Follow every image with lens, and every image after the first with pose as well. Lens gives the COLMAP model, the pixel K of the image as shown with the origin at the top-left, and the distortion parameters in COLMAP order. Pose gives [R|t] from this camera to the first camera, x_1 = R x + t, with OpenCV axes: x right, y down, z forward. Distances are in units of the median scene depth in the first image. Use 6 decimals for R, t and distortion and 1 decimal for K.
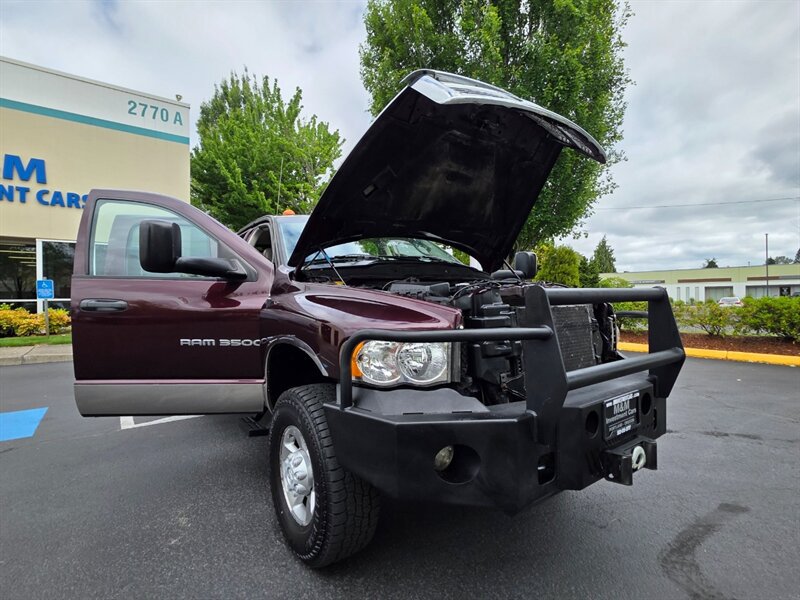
lens RADIAL K [[395.1, 0, 400.0], [0, 395.1, 300.0], [0, 0, 1]] dist [0.001527, 0.000533]
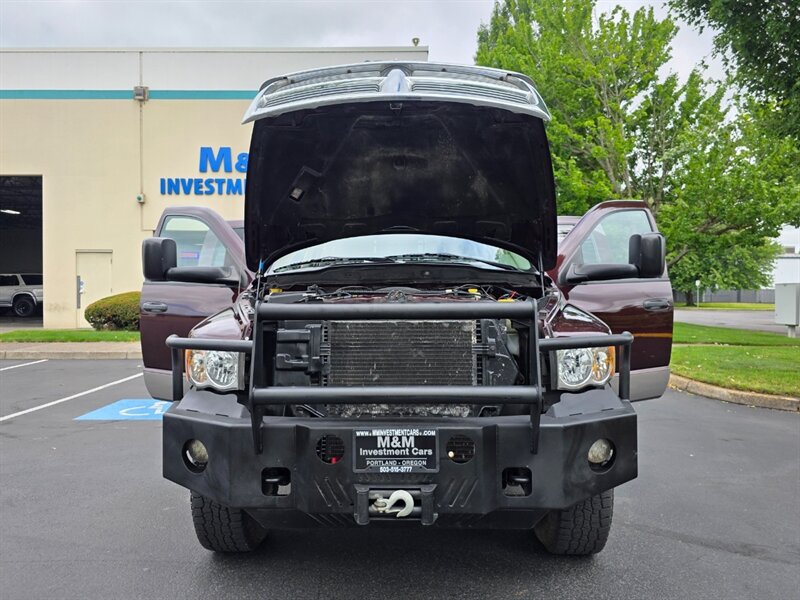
lens RADIAL K [[603.8, 0, 395.6], [0, 603.8, 309.3], [0, 0, 1]] dist [0.034804, -0.008354]
pose [[0.795996, 0.023212, -0.604856, 0.191727], [-0.009056, 0.999609, 0.026444, -0.007321], [0.605233, -0.015571, 0.795896, -0.005299]]
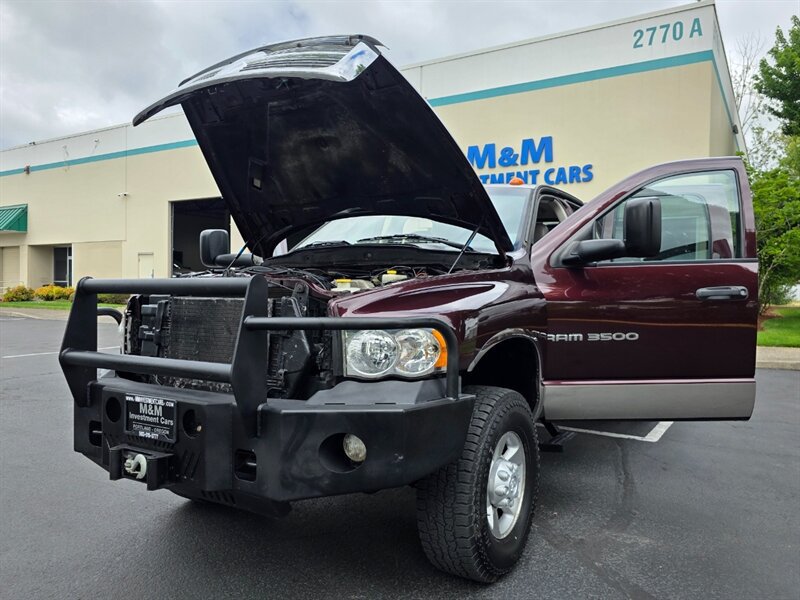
lens RADIAL K [[599.4, 0, 403.0], [0, 599.4, 301.8], [0, 0, 1]] dist [0.053582, -0.056210]
pose [[0.382990, 0.034343, -0.923114, 0.292791], [-0.015291, 0.999407, 0.030837, -0.004039], [0.923626, 0.002305, 0.383288, 0.142879]]
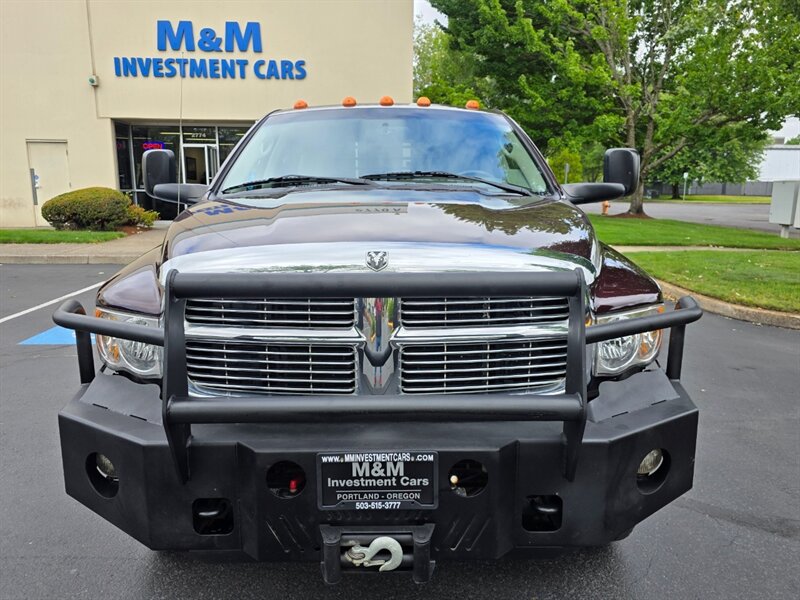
lens RADIAL K [[605.6, 0, 400.0], [0, 605.6, 305.0], [0, 0, 1]] dist [0.021088, 0.003636]
pose [[0.816408, 0.123925, -0.564023, 0.154601], [-0.013296, 0.980478, 0.196180, -0.023068], [0.577323, -0.152664, 0.802117, 0.043935]]
